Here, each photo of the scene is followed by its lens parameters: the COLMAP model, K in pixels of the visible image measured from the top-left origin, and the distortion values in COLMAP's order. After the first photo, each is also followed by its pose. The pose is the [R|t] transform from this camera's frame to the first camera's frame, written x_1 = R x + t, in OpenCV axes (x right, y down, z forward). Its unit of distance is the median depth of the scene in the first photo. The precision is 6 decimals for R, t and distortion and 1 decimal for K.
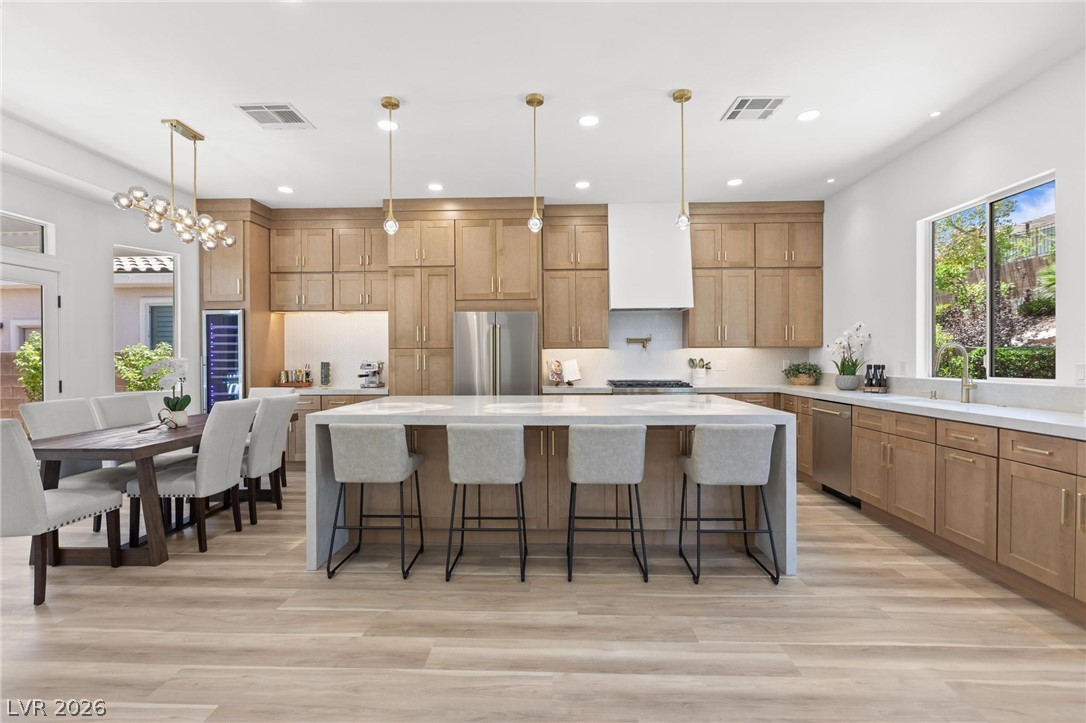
lens RADIAL K [[496.8, 0, 543.0], [0, 496.8, 361.5], [0, 0, 1]] dist [-0.001486, 0.000050]
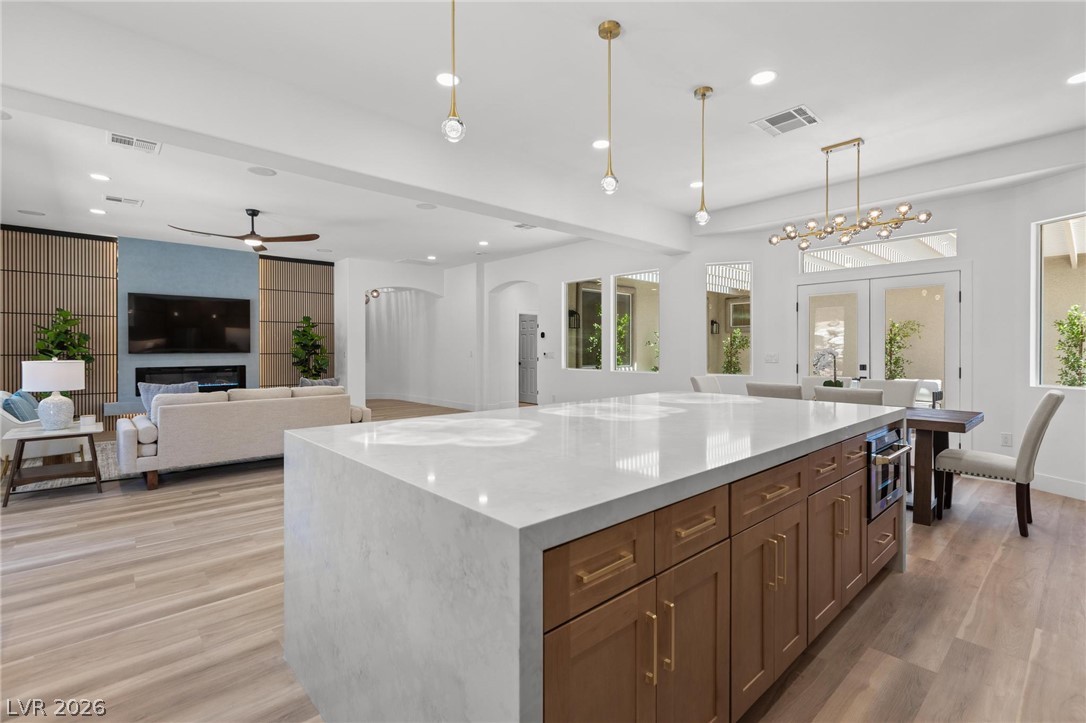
lens RADIAL K [[499.6, 0, 541.2], [0, 499.6, 352.6], [0, 0, 1]] dist [-0.001129, 0.000025]
pose [[-0.717876, 0.007914, -0.696126, 0.551646], [0.002108, 0.999956, 0.009194, -0.008905], [0.696168, 0.005132, -0.717860, 1.317765]]
